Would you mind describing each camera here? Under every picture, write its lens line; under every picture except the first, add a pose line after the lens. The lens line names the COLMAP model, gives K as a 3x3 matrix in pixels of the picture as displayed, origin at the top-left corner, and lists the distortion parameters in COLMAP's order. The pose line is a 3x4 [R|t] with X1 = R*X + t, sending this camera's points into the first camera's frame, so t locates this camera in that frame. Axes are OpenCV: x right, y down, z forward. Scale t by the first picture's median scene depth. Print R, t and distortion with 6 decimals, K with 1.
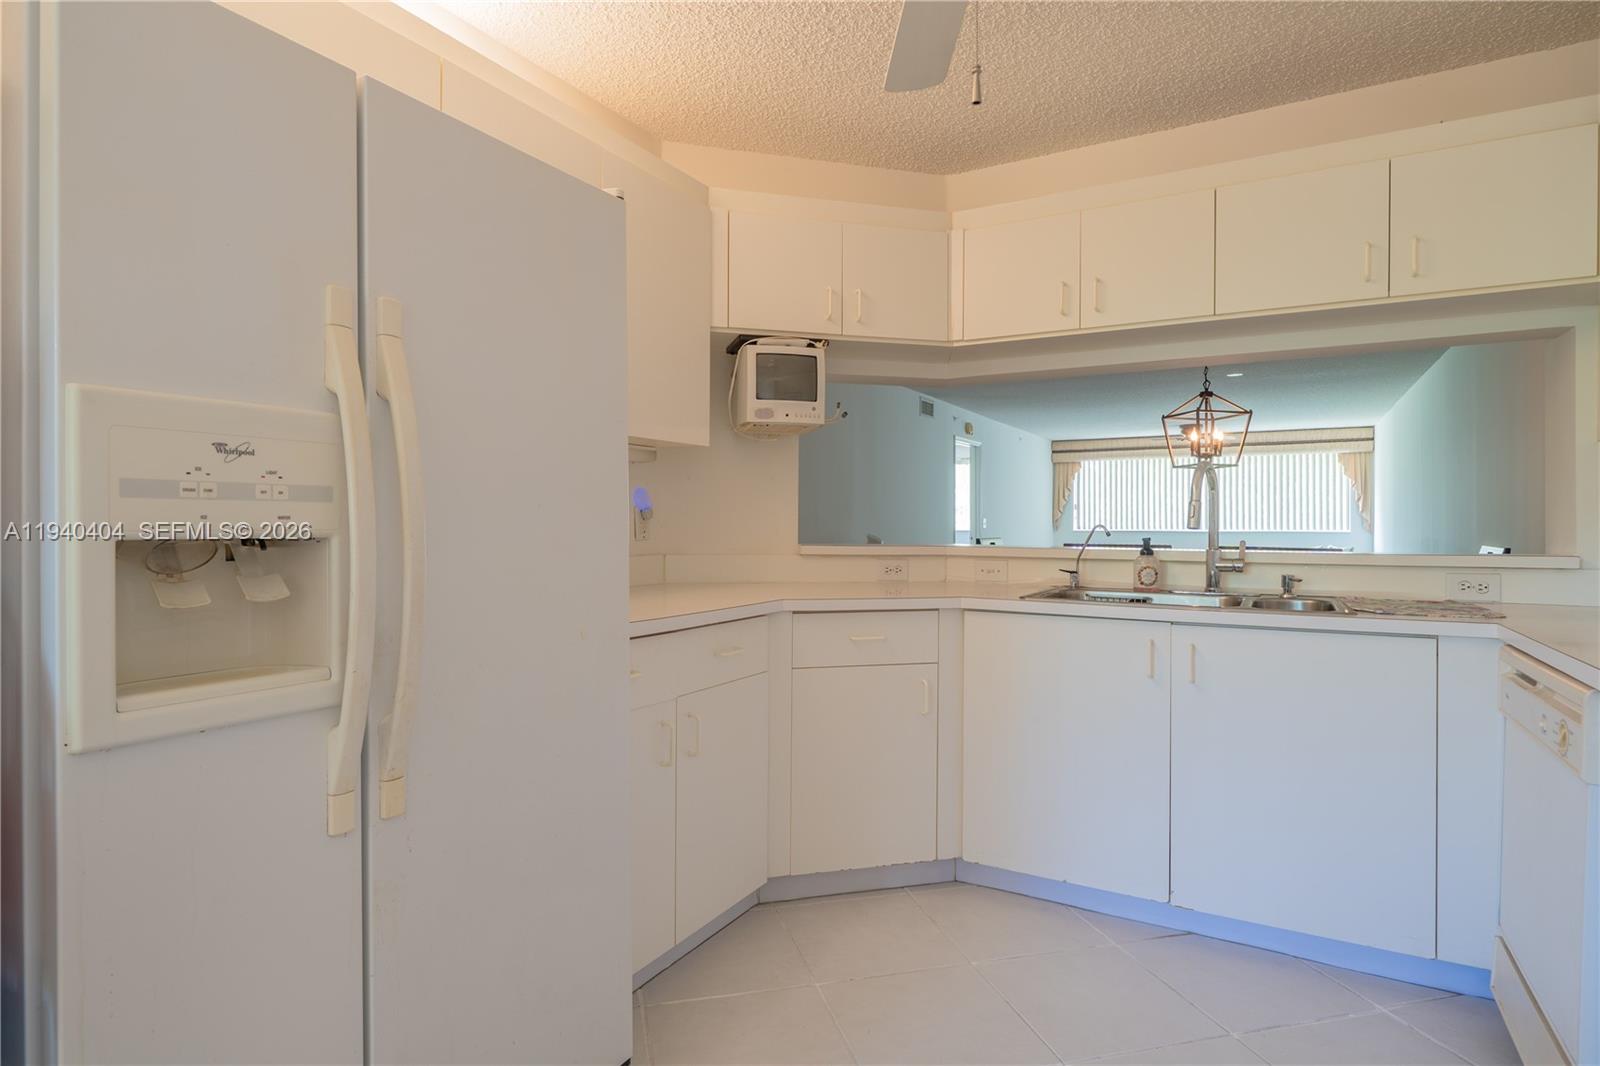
lens RADIAL K [[855.3, 0, 764.7], [0, 855.3, 521.7], [0, 0, 1]] dist [-0.001621, 0.001459]
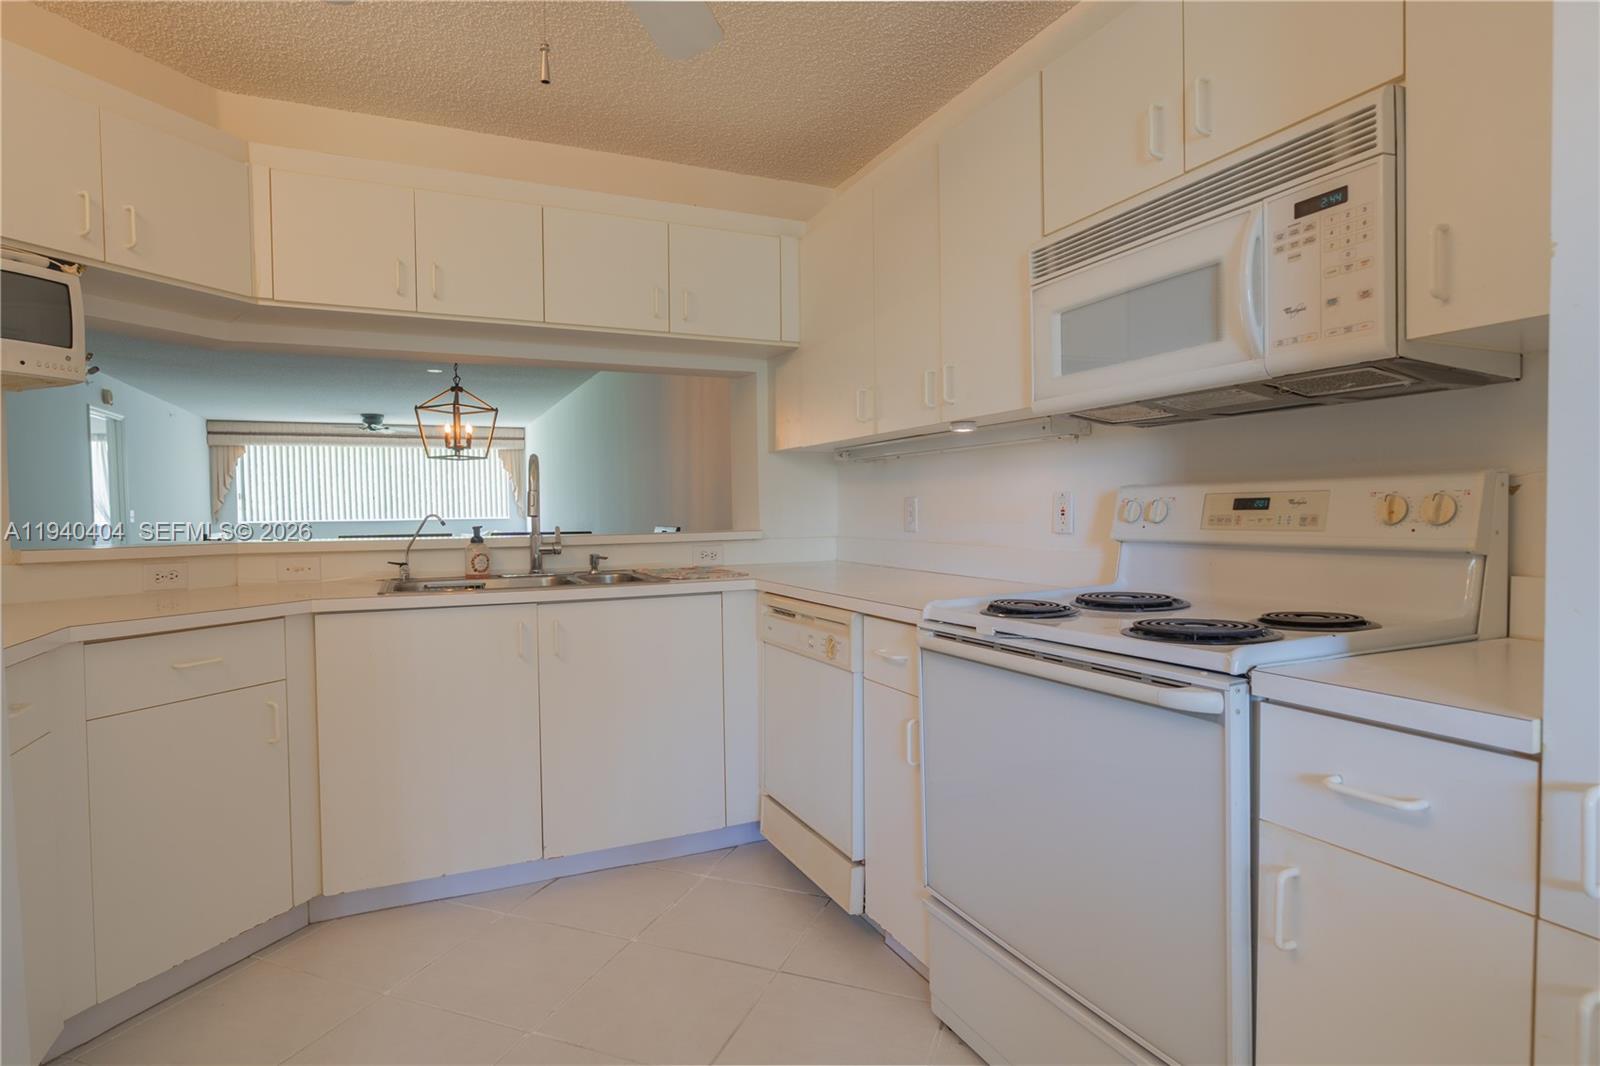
lens RADIAL K [[855.3, 0, 797.1], [0, 855.3, 535.1], [0, 0, 1]] dist [-0.001621, 0.001459]
pose [[0.574527, -0.035313, 0.817723, -0.178259], [0.012675, 0.999333, 0.034250, -0.000783], [-0.818387, -0.009313, 0.574591, 0.086807]]
